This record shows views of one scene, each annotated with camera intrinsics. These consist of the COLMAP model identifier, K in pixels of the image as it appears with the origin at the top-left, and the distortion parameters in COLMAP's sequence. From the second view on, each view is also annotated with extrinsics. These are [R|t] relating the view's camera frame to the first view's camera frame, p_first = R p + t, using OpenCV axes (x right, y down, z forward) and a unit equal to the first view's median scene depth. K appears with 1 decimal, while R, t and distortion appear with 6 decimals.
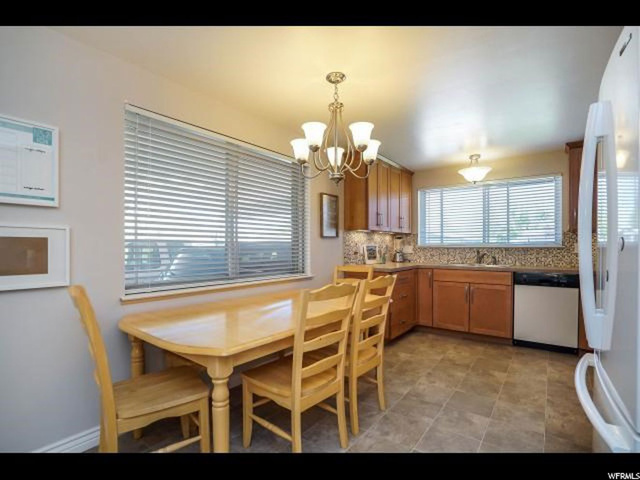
lens RADIAL K [[308.6, 0, 320.6], [0, 308.6, 252.0], [0, 0, 1]] dist [-0.043702, 0.000510]
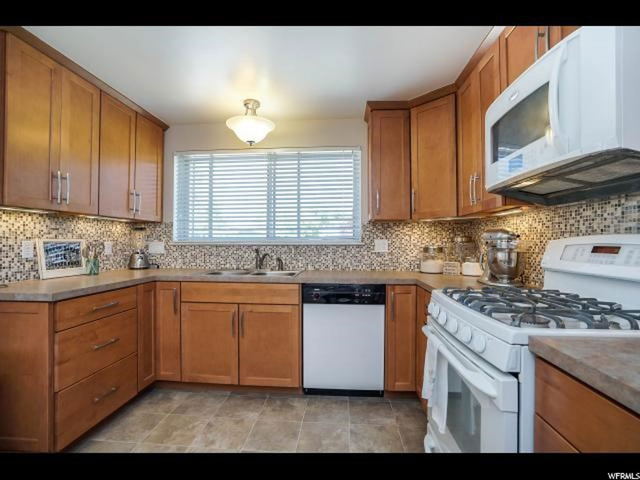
lens RADIAL K [[308.5, 0, 320.0], [0, 308.5, 240.0], [0, 0, 1]] dist [-0.002084, 0.000544]
pose [[0.847625, 0.007435, 0.530544, 0.272163], [0.008307, 0.999593, -0.027280, -0.005475], [-0.530531, 0.027530, 0.847218, 0.357321]]
